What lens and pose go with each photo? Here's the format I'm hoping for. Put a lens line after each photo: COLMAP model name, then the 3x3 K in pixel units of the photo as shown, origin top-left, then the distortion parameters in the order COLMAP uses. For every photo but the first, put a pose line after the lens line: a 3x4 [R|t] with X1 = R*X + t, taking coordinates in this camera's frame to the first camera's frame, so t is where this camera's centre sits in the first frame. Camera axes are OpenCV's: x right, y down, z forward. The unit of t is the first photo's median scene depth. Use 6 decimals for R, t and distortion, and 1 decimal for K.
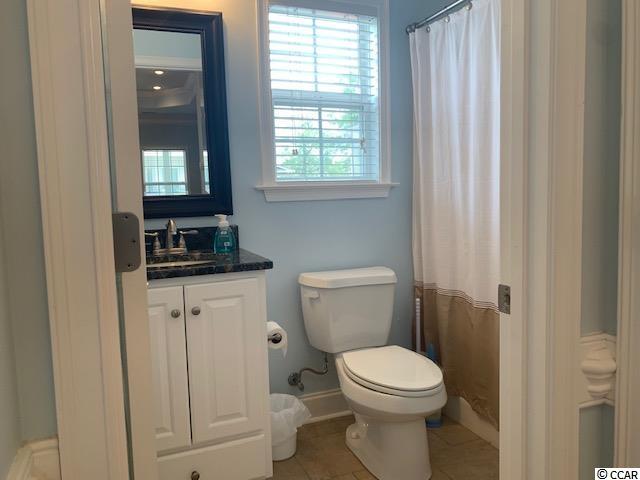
lens RADIAL K [[493.2, 0, 318.0], [0, 493.2, 240.1], [0, 0, 1]] dist [0.035036, -0.053918]
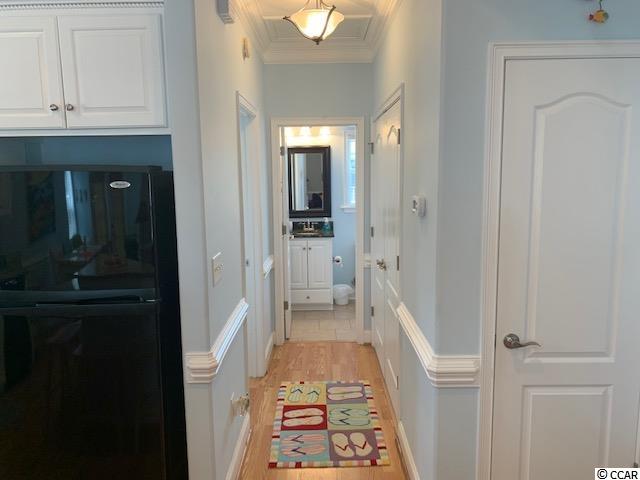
lens RADIAL K [[493.2, 0, 315.8], [0, 493.2, 240.2], [0, 0, 1]] dist [0.035036, -0.053918]
pose [[0.918992, 0.073494, -0.387366, 0.796298], [-0.051787, 0.996462, 0.066197, -0.098698], [0.390860, -0.040774, 0.919547, -1.516842]]
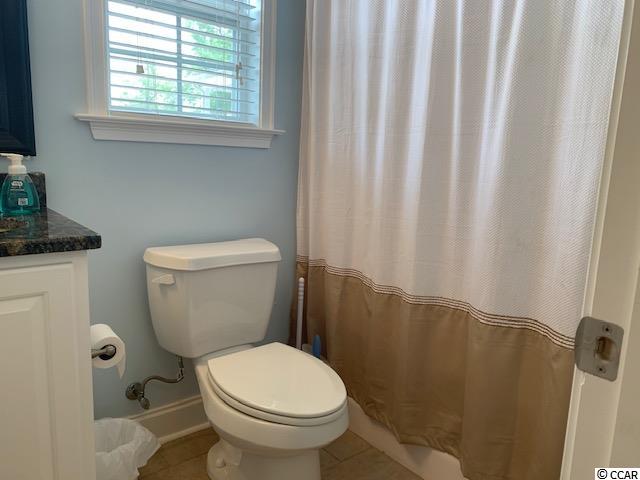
lens RADIAL K [[493.2, 0, 321.4], [0, 493.2, 238.5], [0, 0, 1]] dist [0.035036, -0.053918]
pose [[0.950512, 0.015737, 0.310288, -0.018239], [-0.040678, 0.996423, 0.074074, -0.007497], [-0.308012, -0.083030, 0.947752, 0.263812]]
